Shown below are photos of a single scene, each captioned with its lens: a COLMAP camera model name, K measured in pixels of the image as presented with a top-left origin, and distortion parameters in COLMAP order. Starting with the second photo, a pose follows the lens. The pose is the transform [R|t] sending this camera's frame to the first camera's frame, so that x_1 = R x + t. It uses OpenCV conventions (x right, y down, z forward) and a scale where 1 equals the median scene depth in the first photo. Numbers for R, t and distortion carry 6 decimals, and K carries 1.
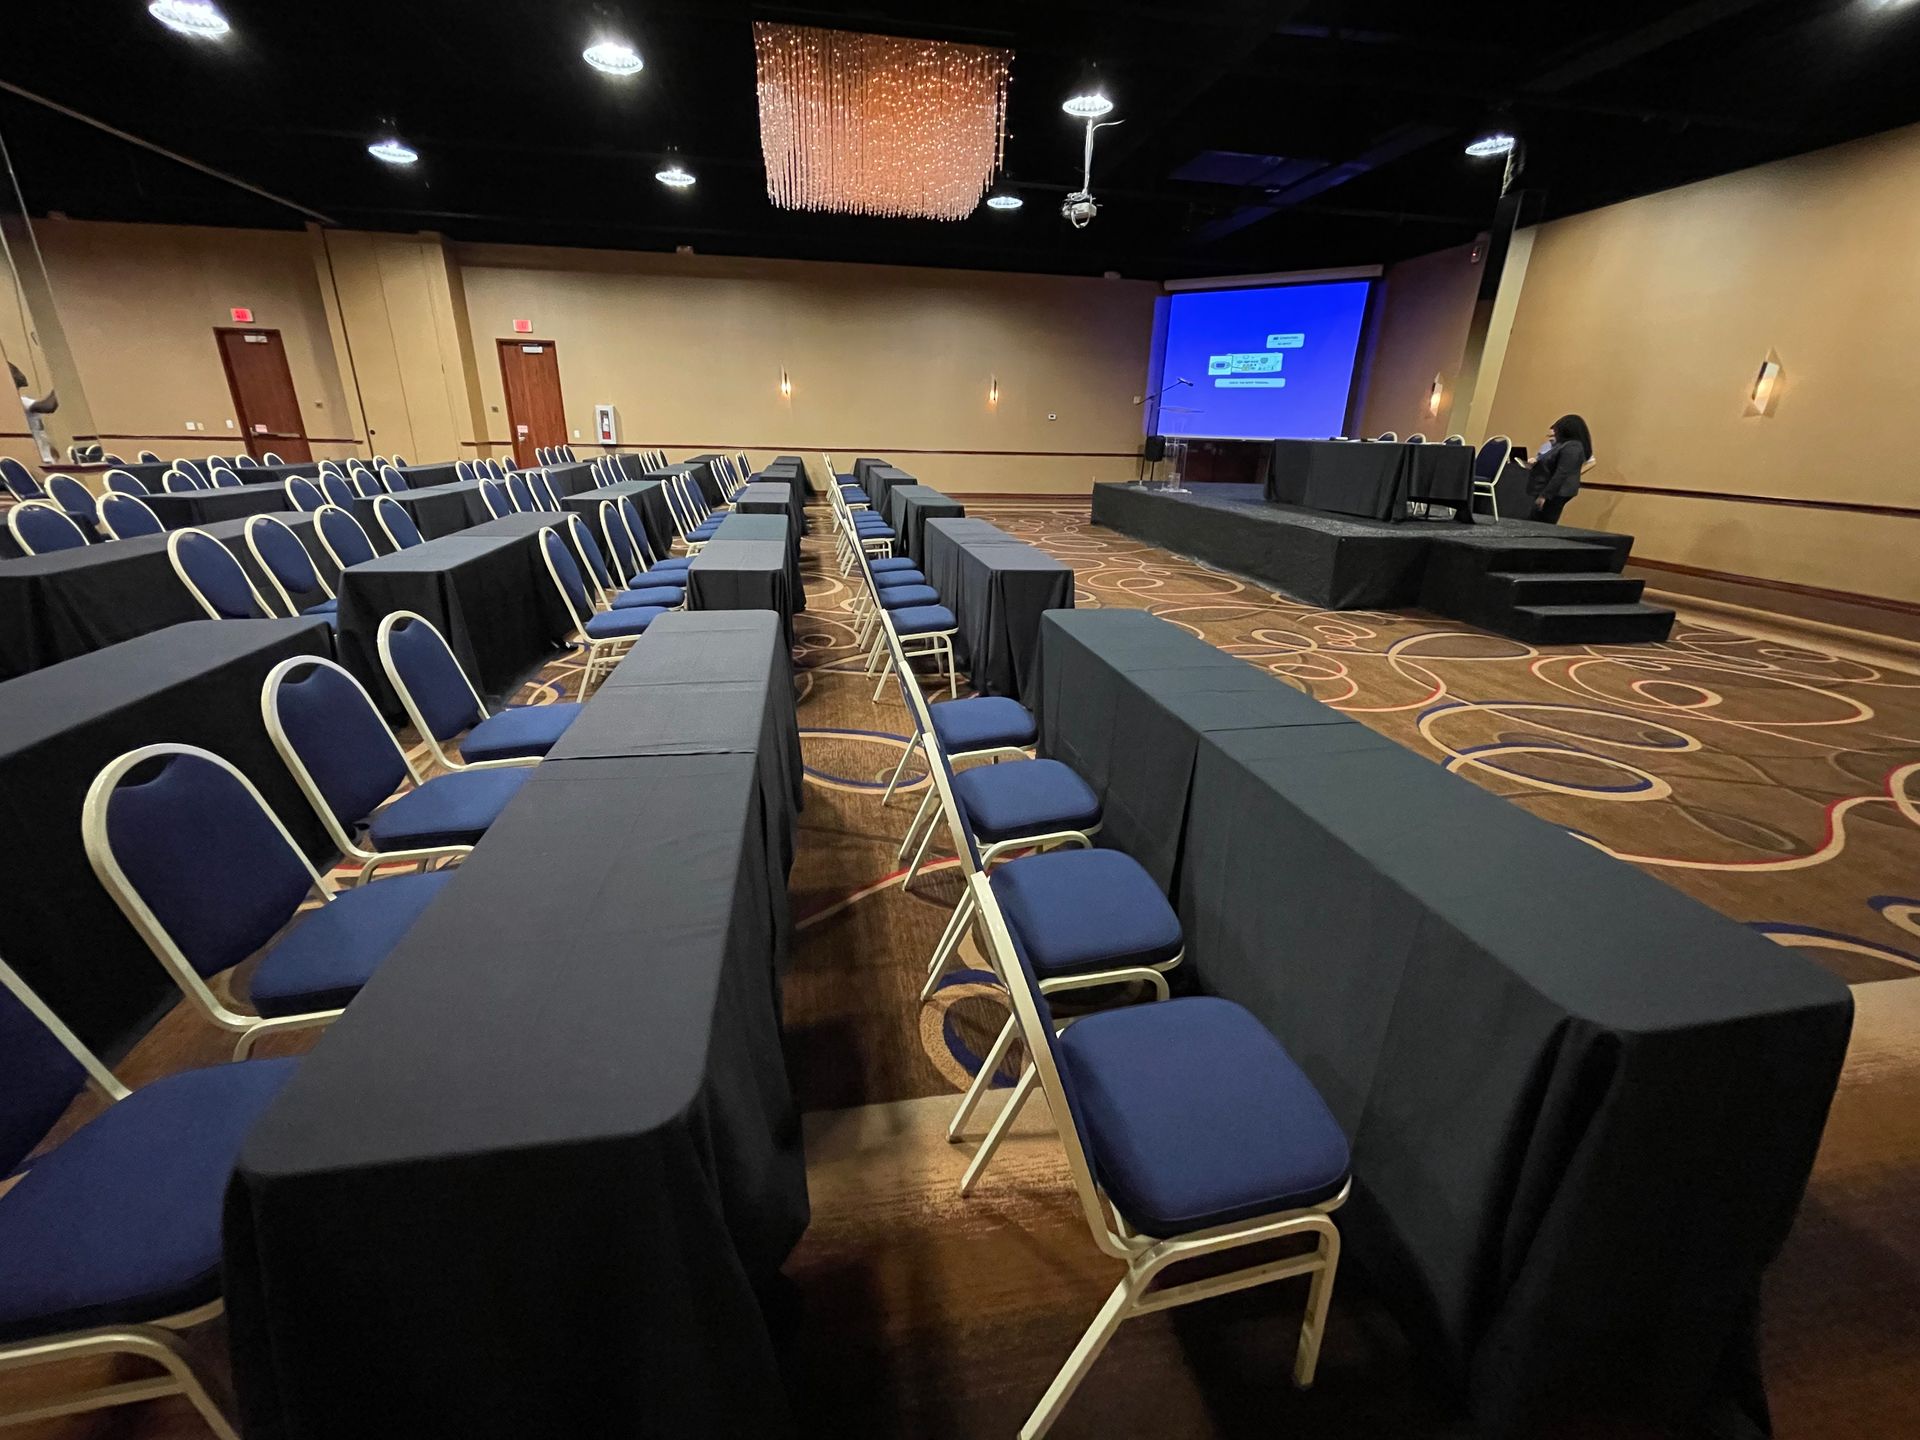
lens RADIAL K [[771.5, 0, 944.8], [0, 771.5, 709.3], [0, 0, 1]] dist [-0.007066, 0.001311]
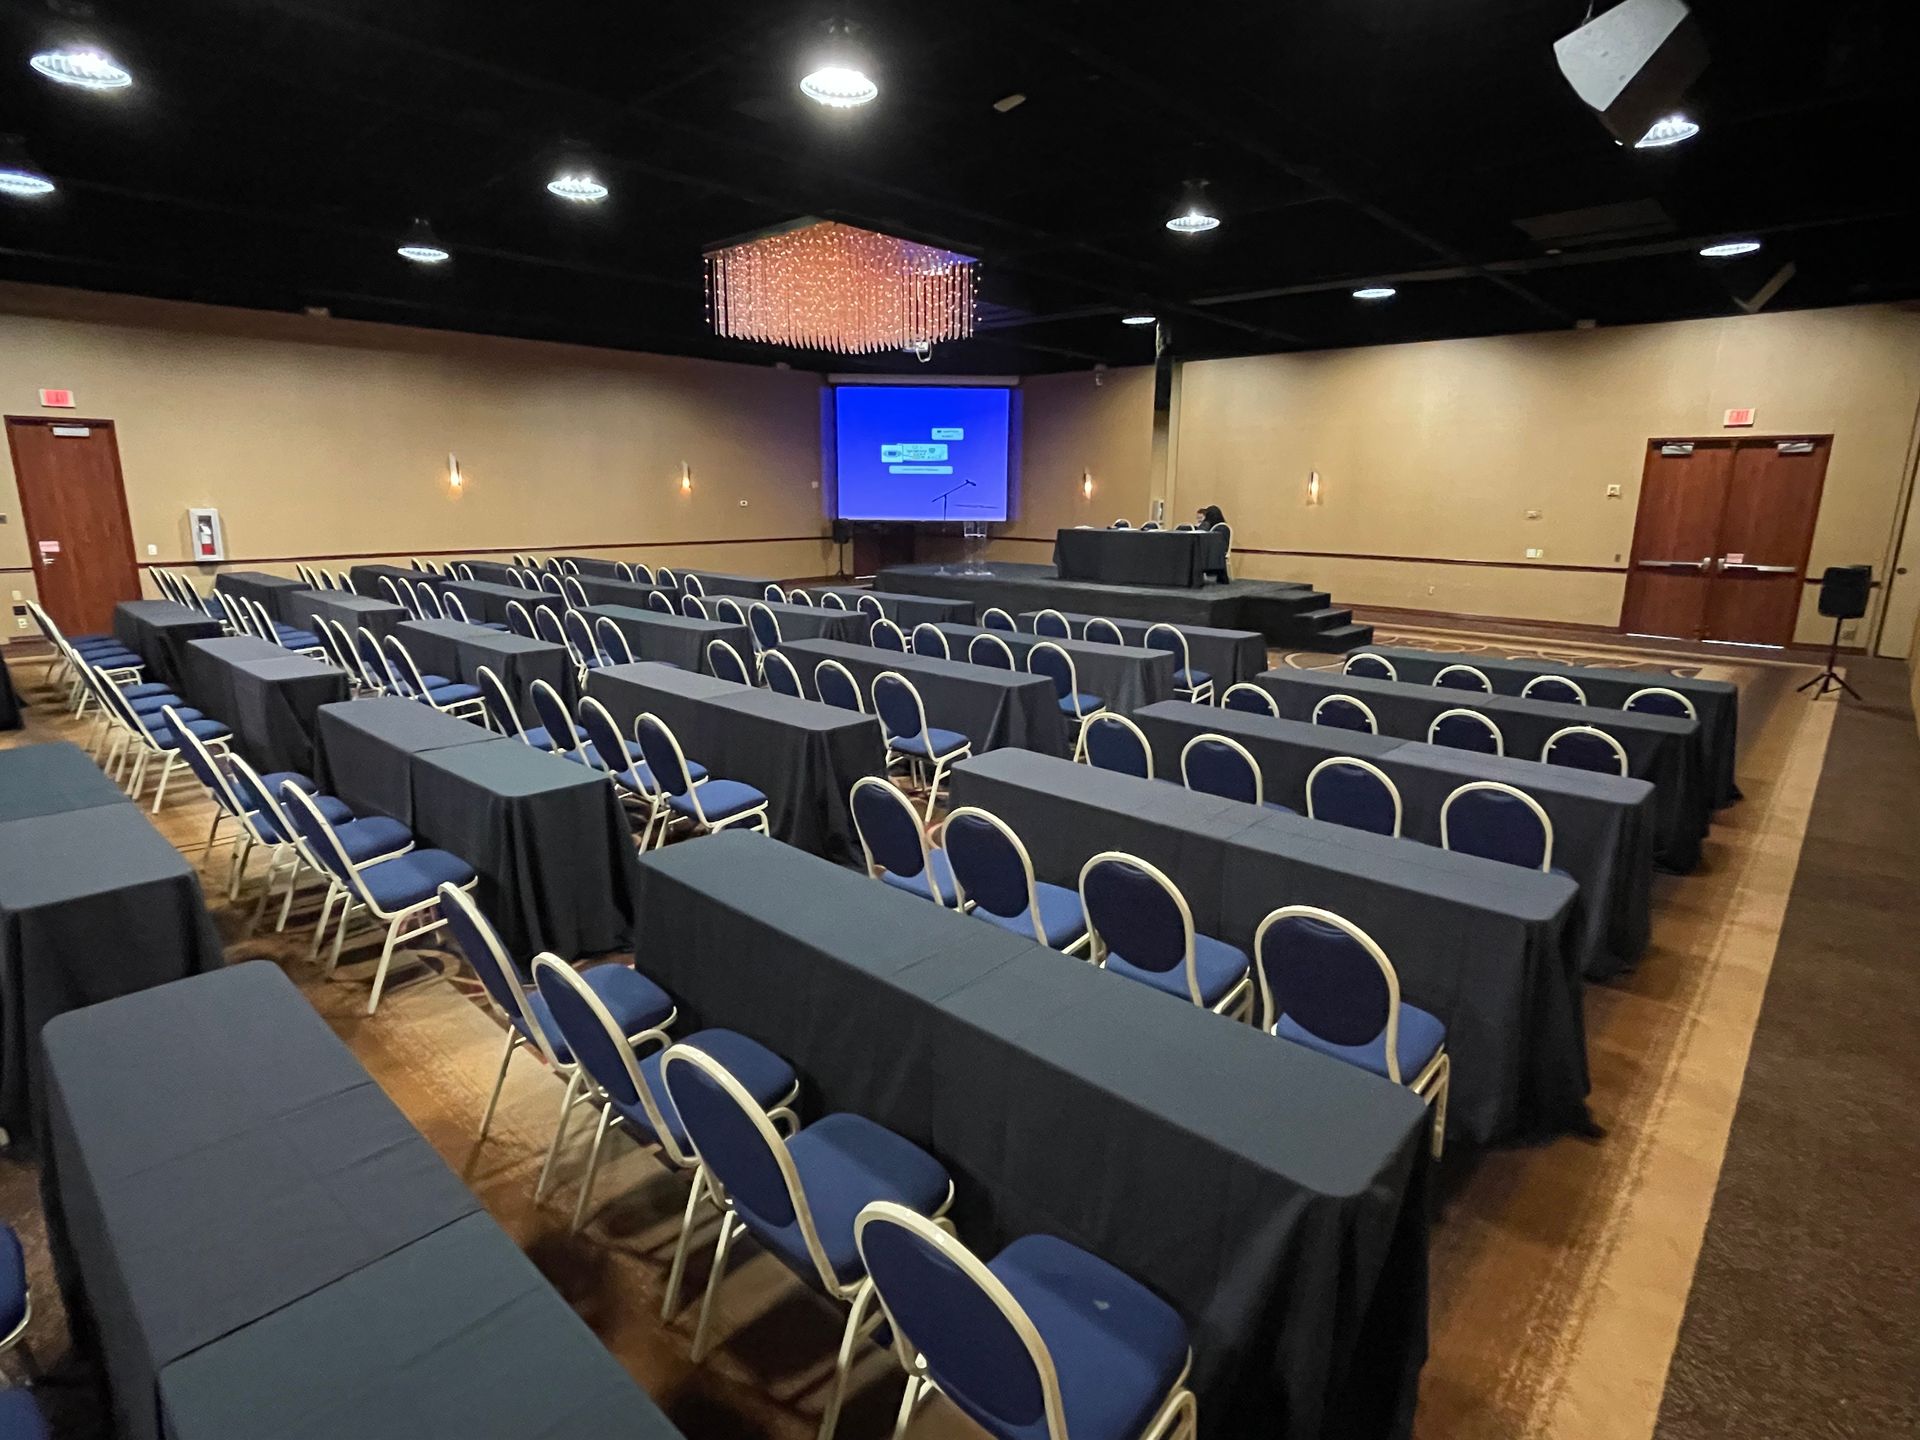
lens RADIAL K [[994.6, 0, 952.8], [0, 994.6, 709.0], [0, 0, 1]] dist [-0.005357, 0.000199]
pose [[0.790616, -0.148057, 0.594143, -0.461108], [0.221978, 0.973623, -0.052760, -0.017012], [-0.570659, 0.173600, 0.802627, -0.083075]]
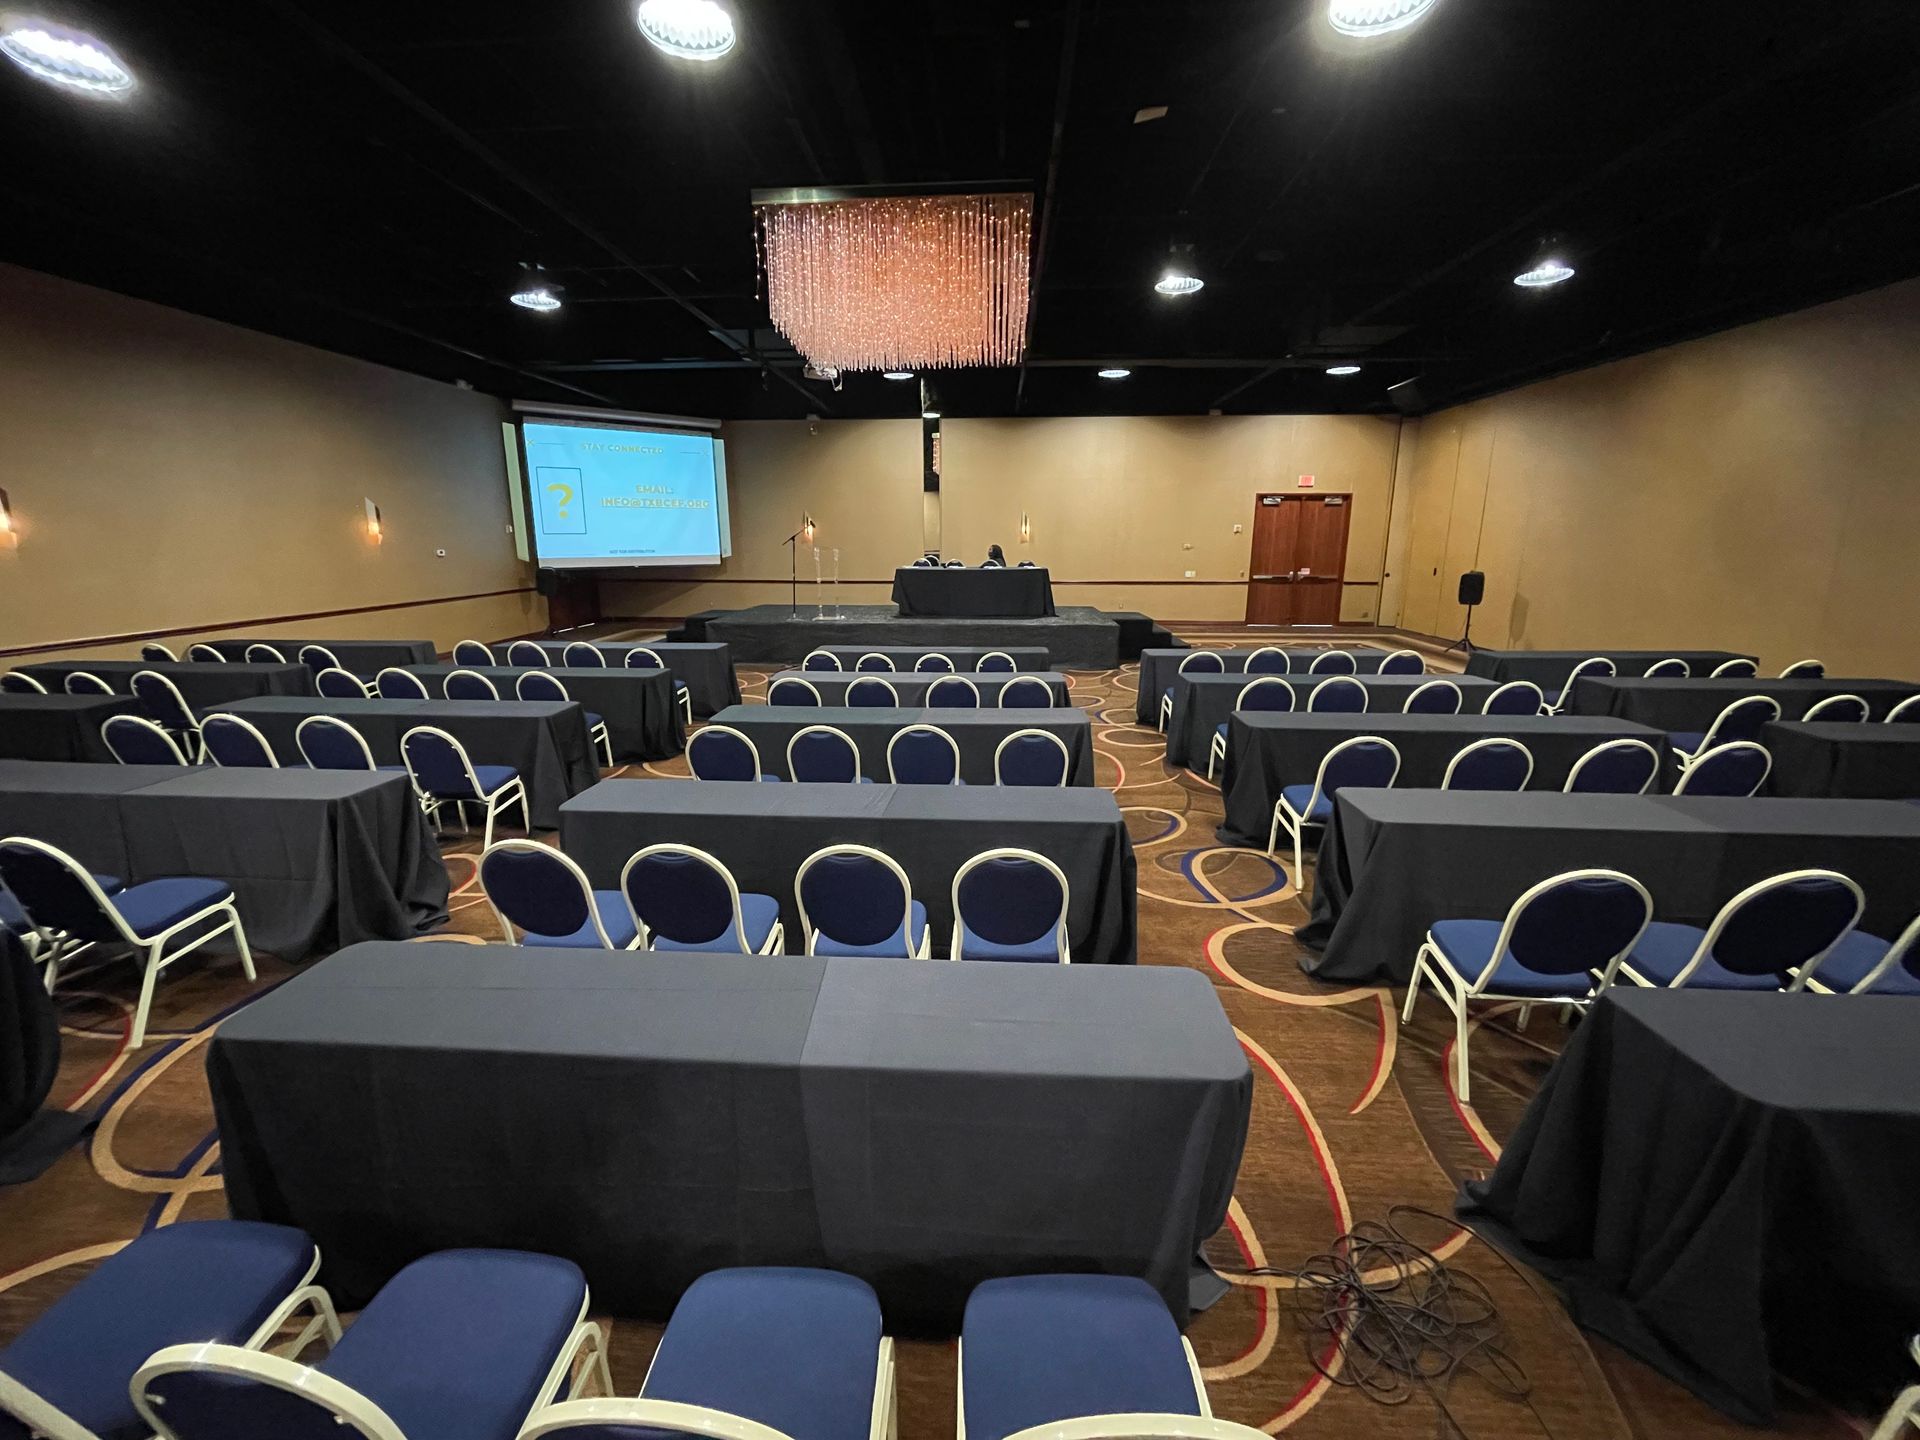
lens RADIAL K [[771.5, 0, 948.7], [0, 771.5, 710.8], [0, 0, 1]] dist [-0.007066, 0.001311]
pose [[0.229813, -0.243082, 0.942389, -0.533654], [0.341933, 0.926742, 0.155662, -0.179355], [-0.911190, 0.286461, 0.296096, 0.348500]]
